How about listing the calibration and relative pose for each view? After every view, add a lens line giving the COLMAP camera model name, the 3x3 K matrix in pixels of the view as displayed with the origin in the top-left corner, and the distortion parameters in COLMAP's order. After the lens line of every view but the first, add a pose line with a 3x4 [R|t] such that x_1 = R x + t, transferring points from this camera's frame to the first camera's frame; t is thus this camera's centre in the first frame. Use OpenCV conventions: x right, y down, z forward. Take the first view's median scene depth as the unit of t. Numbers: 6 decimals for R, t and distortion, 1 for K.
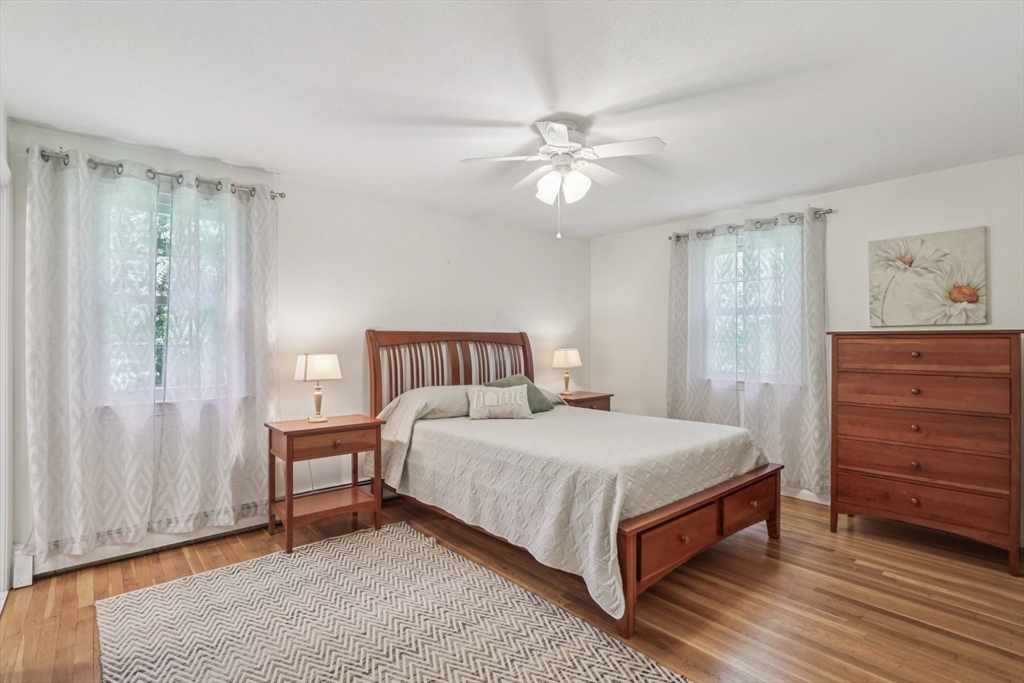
lens RADIAL K [[496.6, 0, 513.4], [0, 496.6, 339.6], [0, 0, 1]] dist [-0.011899, 0.001994]
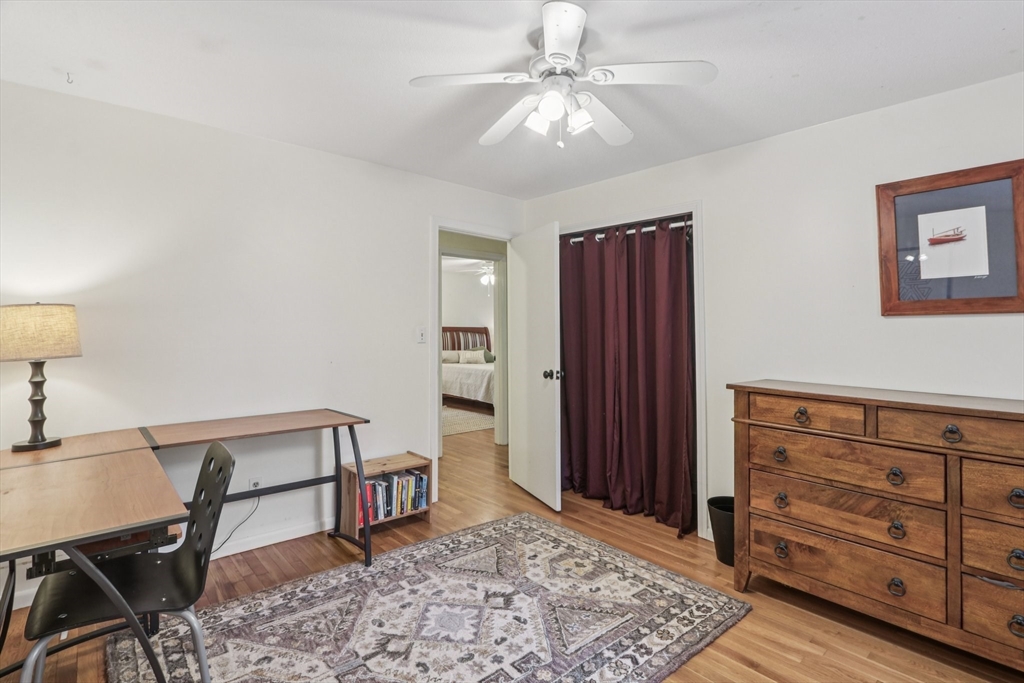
lens RADIAL K [[496.6, 0, 513.7], [0, 496.6, 342.6], [0, 0, 1]] dist [-0.011899, 0.001994]
pose [[0.999939, 0.008292, 0.007355, 0.146540], [-0.008448, 0.999734, 0.021451, 0.004467], [-0.007175, -0.021512, 0.999743, -1.319491]]
